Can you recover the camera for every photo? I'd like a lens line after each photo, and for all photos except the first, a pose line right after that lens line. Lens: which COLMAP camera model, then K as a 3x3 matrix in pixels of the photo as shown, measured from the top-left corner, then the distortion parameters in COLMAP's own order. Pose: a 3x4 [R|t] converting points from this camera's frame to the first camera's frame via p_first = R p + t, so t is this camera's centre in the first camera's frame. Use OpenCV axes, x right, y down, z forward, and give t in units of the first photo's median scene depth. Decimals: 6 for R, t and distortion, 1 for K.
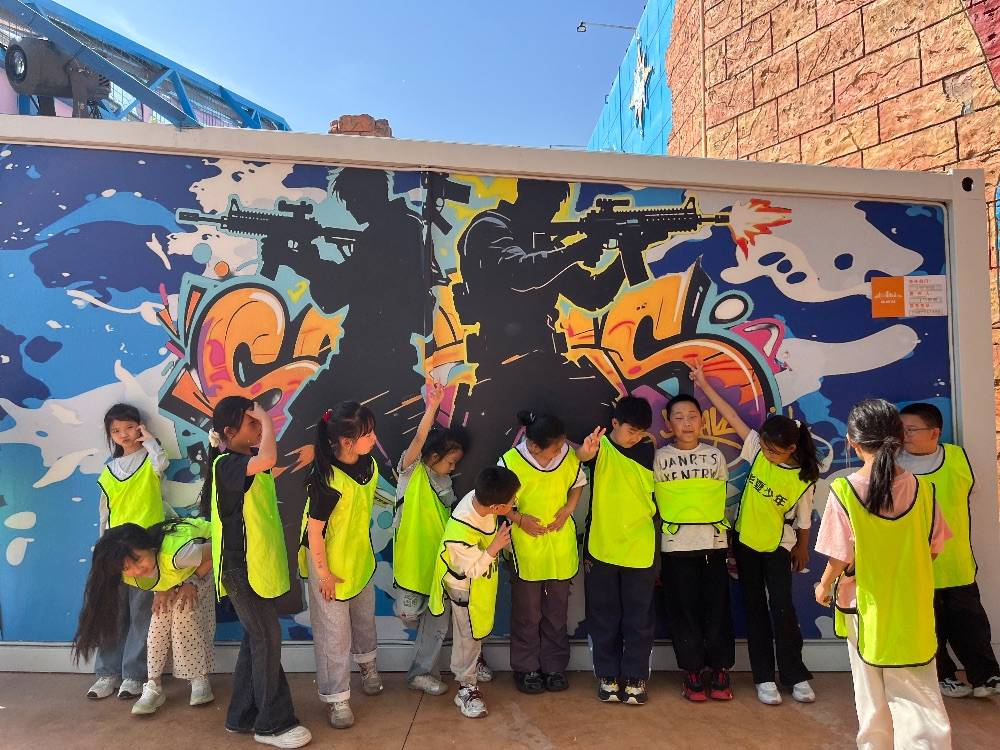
lens RADIAL K [[820.4, 0, 500.0], [0, 820.4, 375.0], [0, 0, 1]] dist [0.053672, -0.084088]
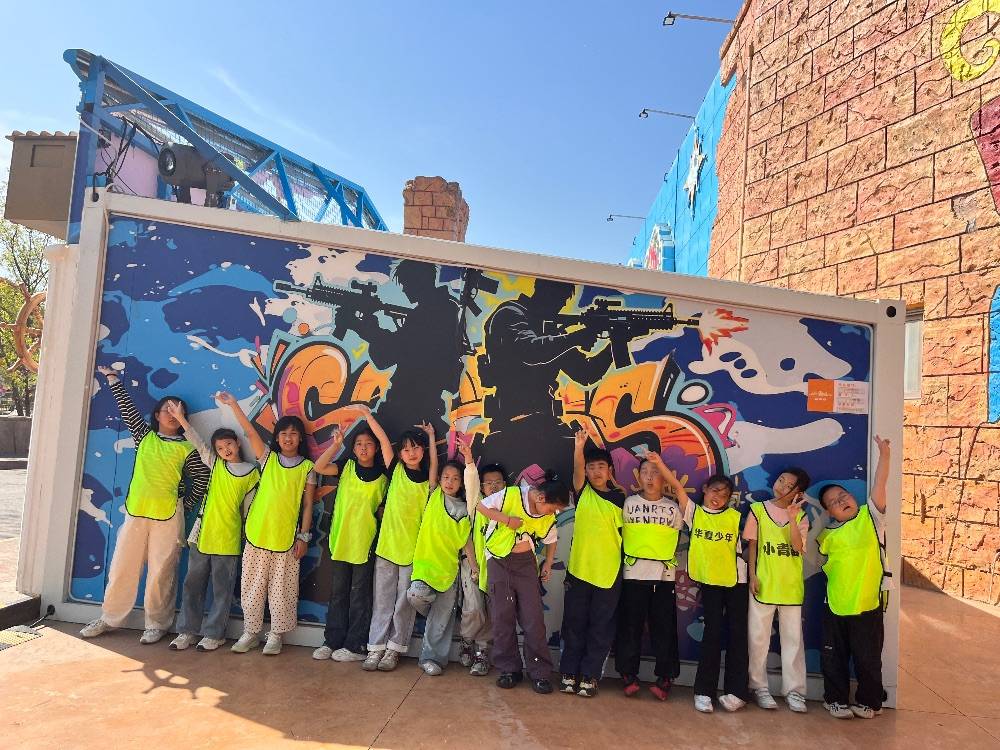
lens RADIAL K [[820.4, 0, 500.0], [0, 820.4, 375.0], [0, 0, 1]] dist [0.053672, -0.084088]
pose [[0.993958, 0.085777, -0.068483, 0.066952], [-0.089836, 0.994233, -0.058576, -0.007819], [0.063063, 0.064374, 0.995931, -0.273773]]
